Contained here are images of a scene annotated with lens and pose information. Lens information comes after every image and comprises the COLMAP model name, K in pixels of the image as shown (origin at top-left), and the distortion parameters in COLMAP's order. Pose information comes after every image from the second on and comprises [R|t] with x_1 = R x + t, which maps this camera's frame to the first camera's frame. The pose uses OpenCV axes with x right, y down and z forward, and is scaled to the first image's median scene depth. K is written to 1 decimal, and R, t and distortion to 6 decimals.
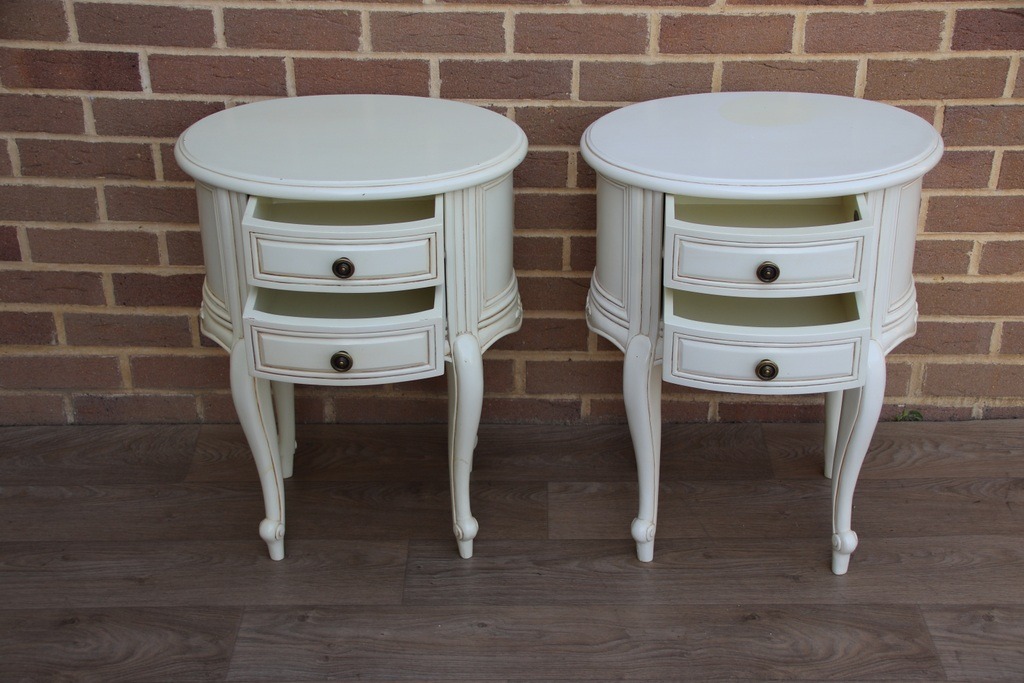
lens RADIAL K [[1541.6, 0, 518.6], [0, 1541.6, 364.8], [0, 0, 1]] dist [0.288165, 0.000000]
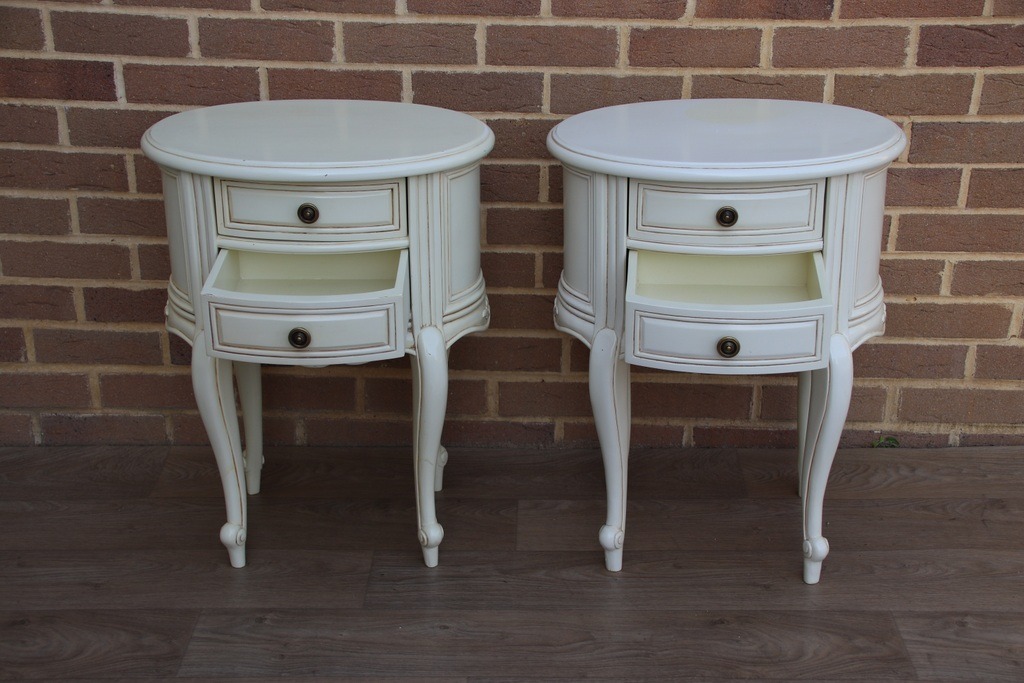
lens RADIAL K [[1529.5, 0, 518.9], [0, 1529.5, 366.1], [0, 0, 1]] dist [0.281045, 0.000000]
pose [[0.999948, 0.007679, -0.006656, 0.026777], [-0.008267, 0.995603, -0.093307, 0.087854], [0.005910, 0.093357, 0.995615, 0.020061]]
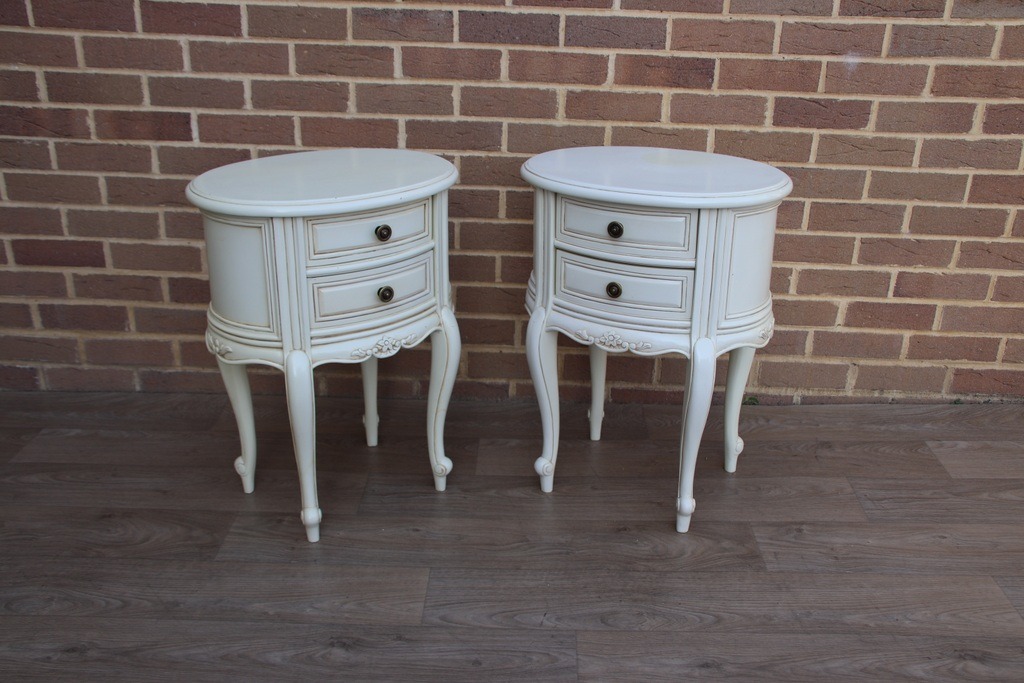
lens RADIAL K [[1004.0, 0, 515.7], [0, 1004.0, 358.6], [0, 0, 1]] dist [-0.006475, 0.000000]
pose [[0.999663, 0.025525, -0.004632, 0.055588], [-0.025861, 0.994615, -0.100360, 0.099791], [0.002046, 0.100446, 0.994940, 0.144302]]
